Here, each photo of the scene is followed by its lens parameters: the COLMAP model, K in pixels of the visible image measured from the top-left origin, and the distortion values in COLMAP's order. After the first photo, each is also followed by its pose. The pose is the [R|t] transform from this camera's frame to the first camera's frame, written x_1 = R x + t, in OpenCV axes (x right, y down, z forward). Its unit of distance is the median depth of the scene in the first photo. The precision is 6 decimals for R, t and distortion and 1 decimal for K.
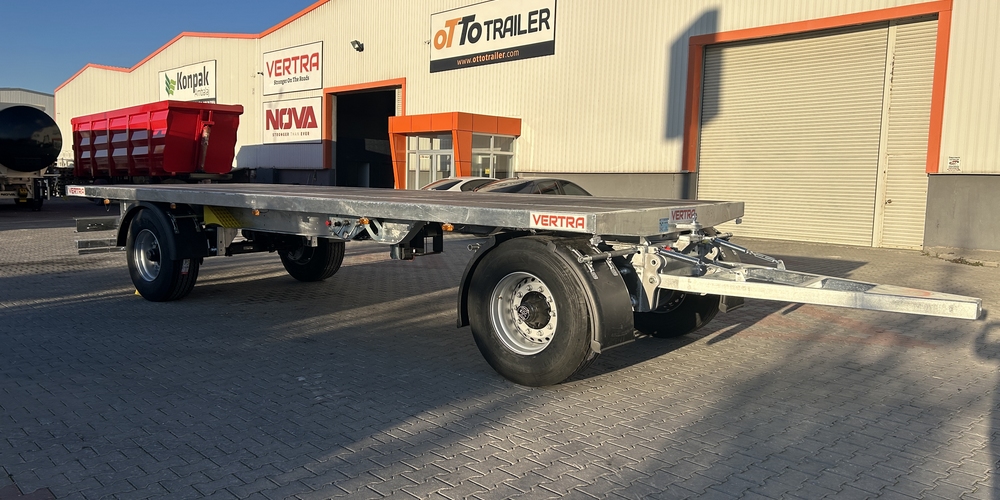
lens RADIAL K [[747.2, 0, 498.0], [0, 747.2, 252.3], [0, 0, 1]] dist [0.058598, -0.076938]
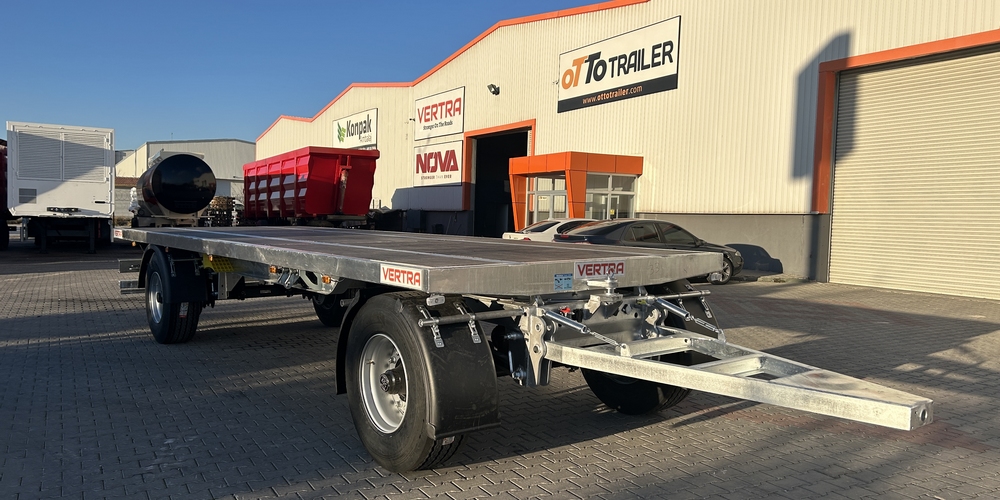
lens RADIAL K [[747.2, 0, 506.0], [0, 747.2, 256.7], [0, 0, 1]] dist [0.058598, -0.076938]
pose [[0.972921, 0.012759, -0.230786, 0.102054], [-0.023702, 0.998719, -0.044707, -0.007522], [0.229920, 0.048966, 0.971977, 0.054512]]
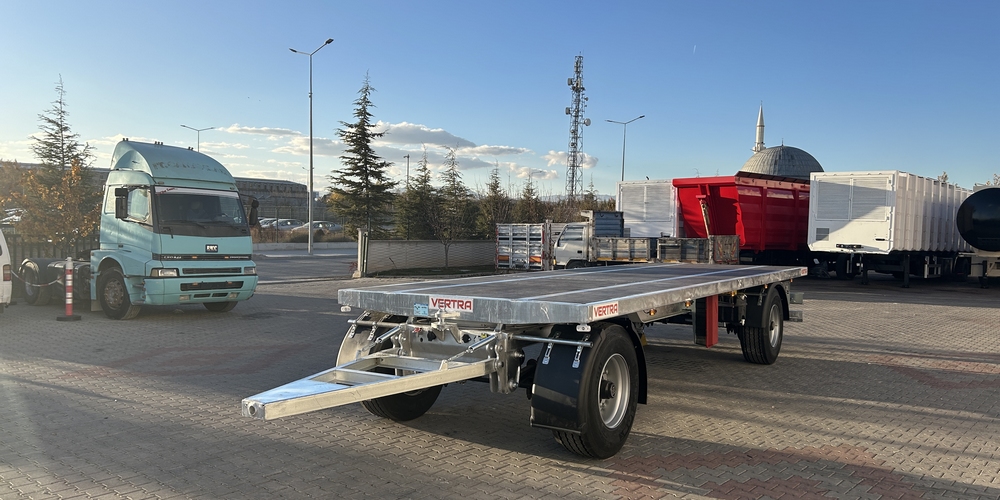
lens RADIAL K [[747.2, 0, 501.5], [0, 747.2, 250.1], [0, 0, 1]] dist [0.058598, -0.076938]
pose [[0.087361, 0.014559, -0.996070, 0.399035], [-0.115695, 0.993275, 0.004371, -0.042298], [0.989436, 0.114859, 0.088458, 0.295087]]
